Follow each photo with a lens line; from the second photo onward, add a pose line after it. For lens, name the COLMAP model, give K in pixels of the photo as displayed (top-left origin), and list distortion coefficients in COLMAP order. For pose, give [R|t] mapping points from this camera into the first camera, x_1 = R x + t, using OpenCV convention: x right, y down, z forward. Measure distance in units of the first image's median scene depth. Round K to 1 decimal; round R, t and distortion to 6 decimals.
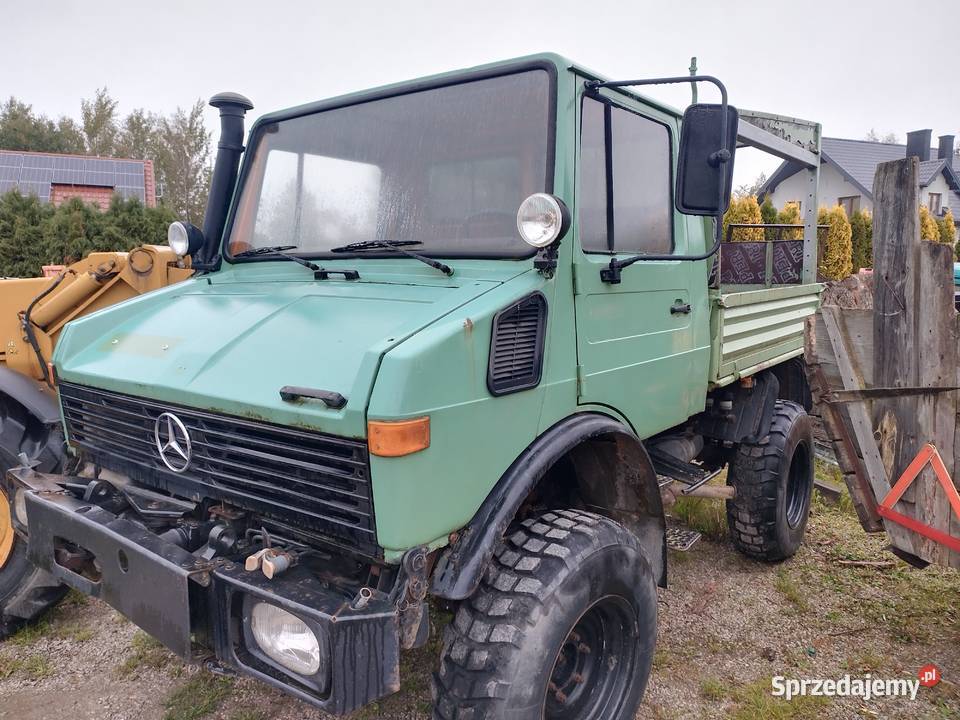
lens RADIAL K [[709.0, 0, 480.0], [0, 709.0, 360.0], [0, 0, 1]] dist [0.002005, -0.000189]
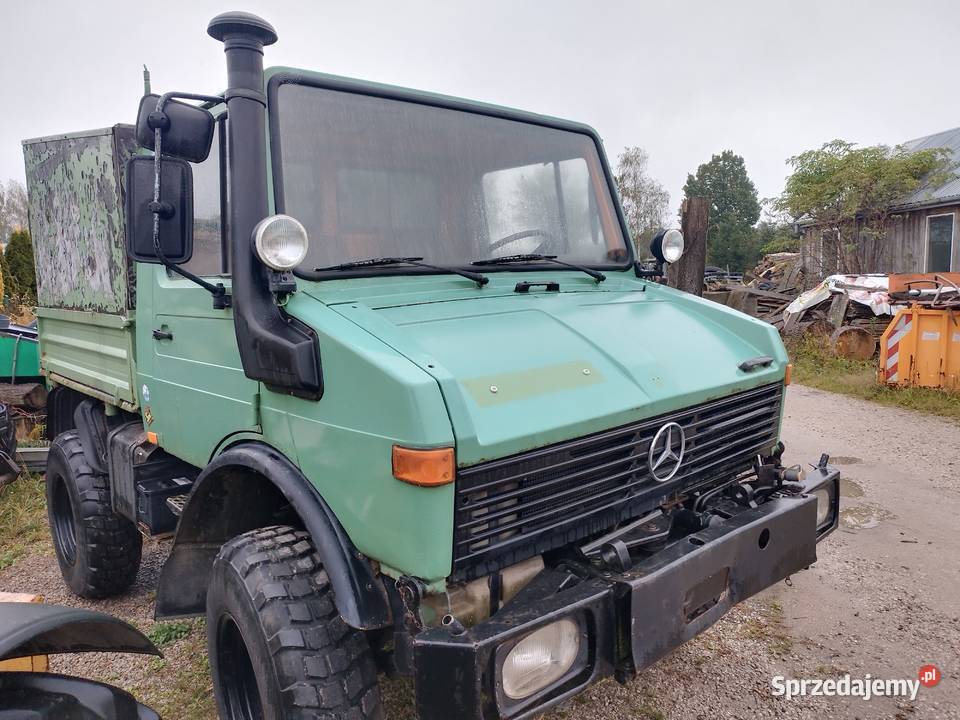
lens RADIAL K [[714.9, 0, 466.6], [0, 714.9, 372.6], [0, 0, 1]] dist [-0.010301, -0.002215]
pose [[0.187822, -0.132804, 0.973183, -1.414230], [0.158132, 0.981980, 0.103485, -0.138585], [-0.969390, 0.134454, 0.205438, 1.028202]]
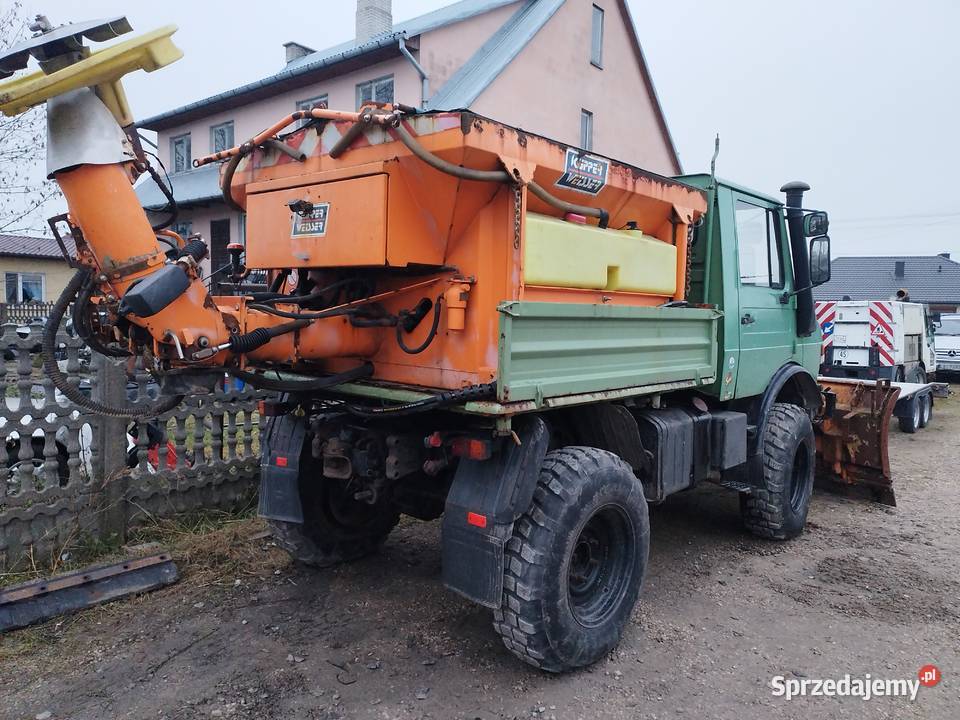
lens RADIAL K [[709.0, 0, 480.0], [0, 709.0, 360.0], [0, 0, 1]] dist [0.002005, -0.000189]
pose [[-0.996950, -0.016721, 0.076233, 0.265437], [-0.000413, 0.977895, 0.209095, -0.453764], [-0.078044, 0.208426, -0.974919, 3.742339]]
